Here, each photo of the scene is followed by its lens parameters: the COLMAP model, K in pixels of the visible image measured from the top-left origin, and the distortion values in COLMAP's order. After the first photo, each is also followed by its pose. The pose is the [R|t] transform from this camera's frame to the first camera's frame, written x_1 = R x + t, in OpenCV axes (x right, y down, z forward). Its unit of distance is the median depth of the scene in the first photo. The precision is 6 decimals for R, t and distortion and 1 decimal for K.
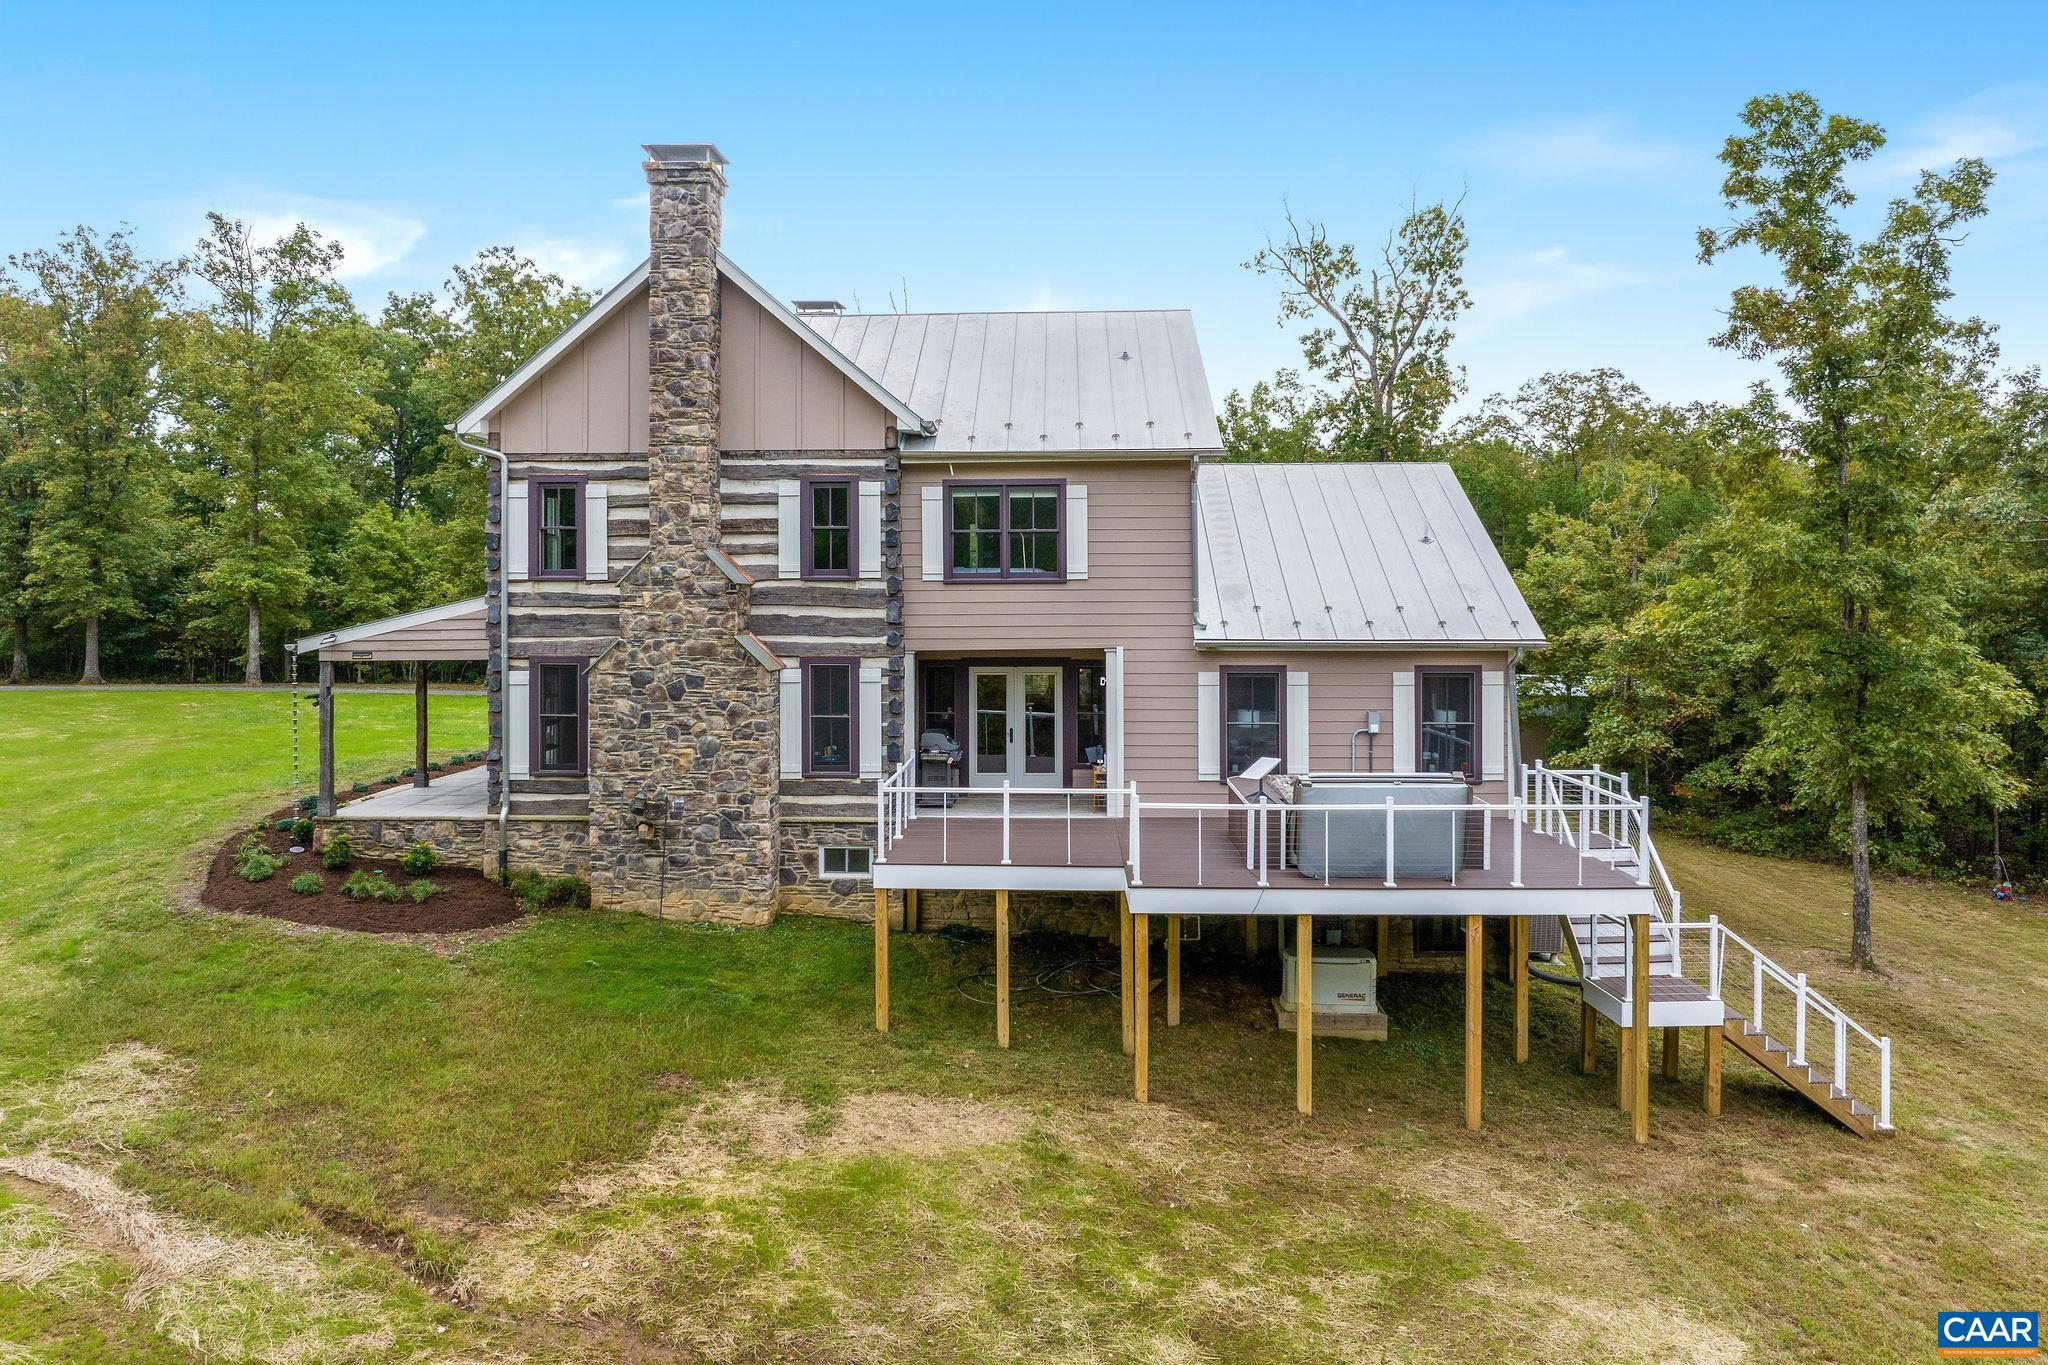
lens RADIAL K [[1461.2, 0, 1034.4], [0, 1461.2, 572.7], [0, 0, 1]] dist [-0.026150, 0.001374]
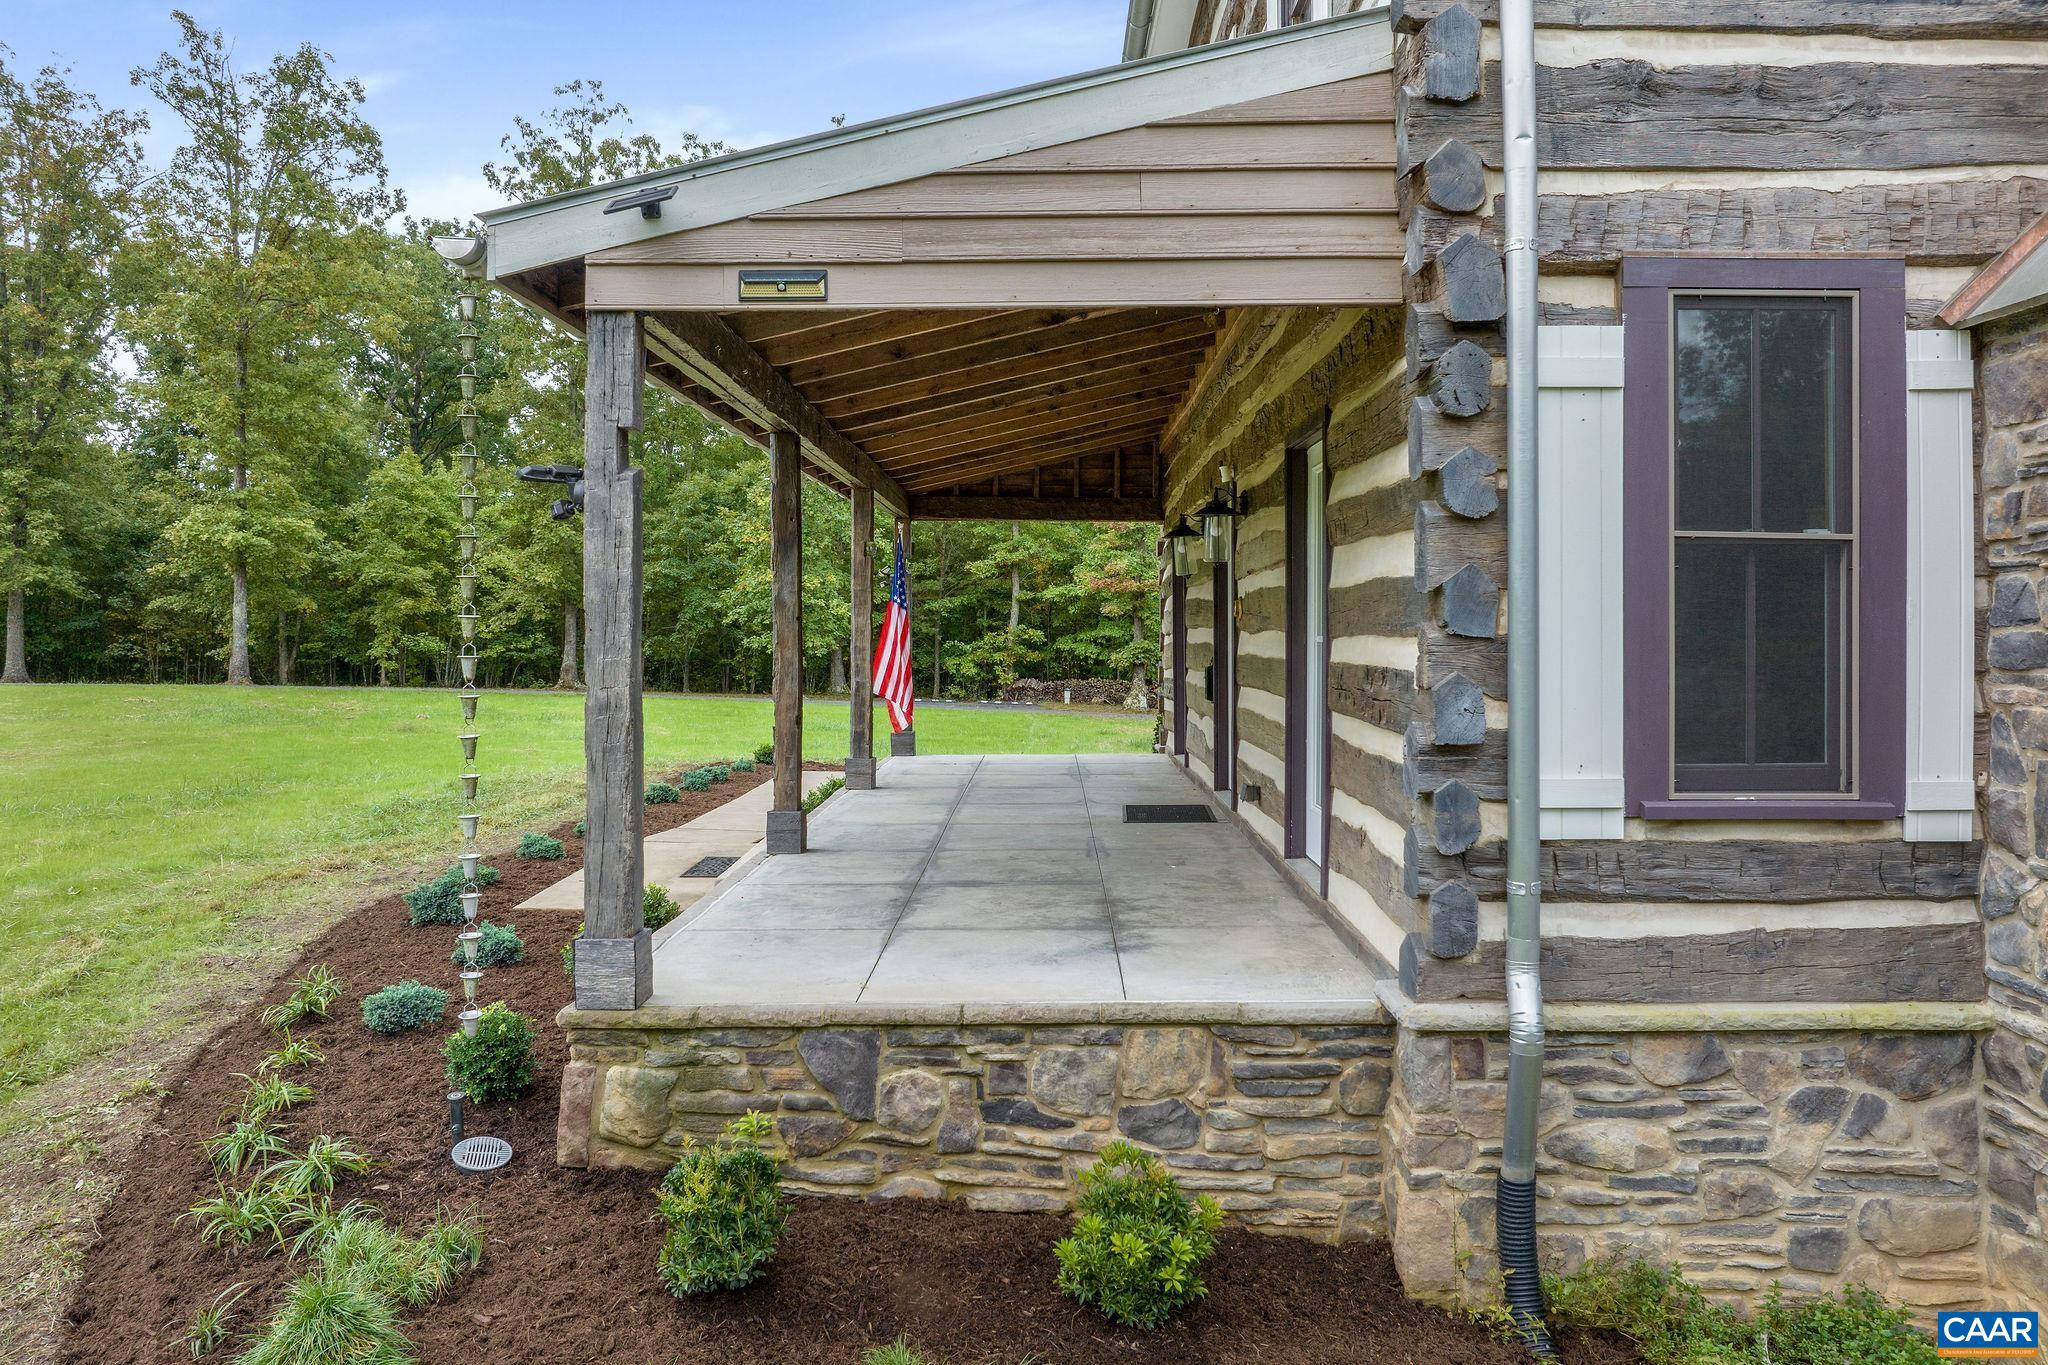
lens RADIAL K [[1431.9, 0, 1058.5], [0, 1431.9, 611.8], [0, 0, 1]] dist [-0.026719, 0.004753]
pose [[0.999473, -0.000688, 0.032449, -0.163577], [0.000527, 0.999987, 0.004989, 0.040523], [-0.032452, -0.004970, 0.999461, 0.298158]]
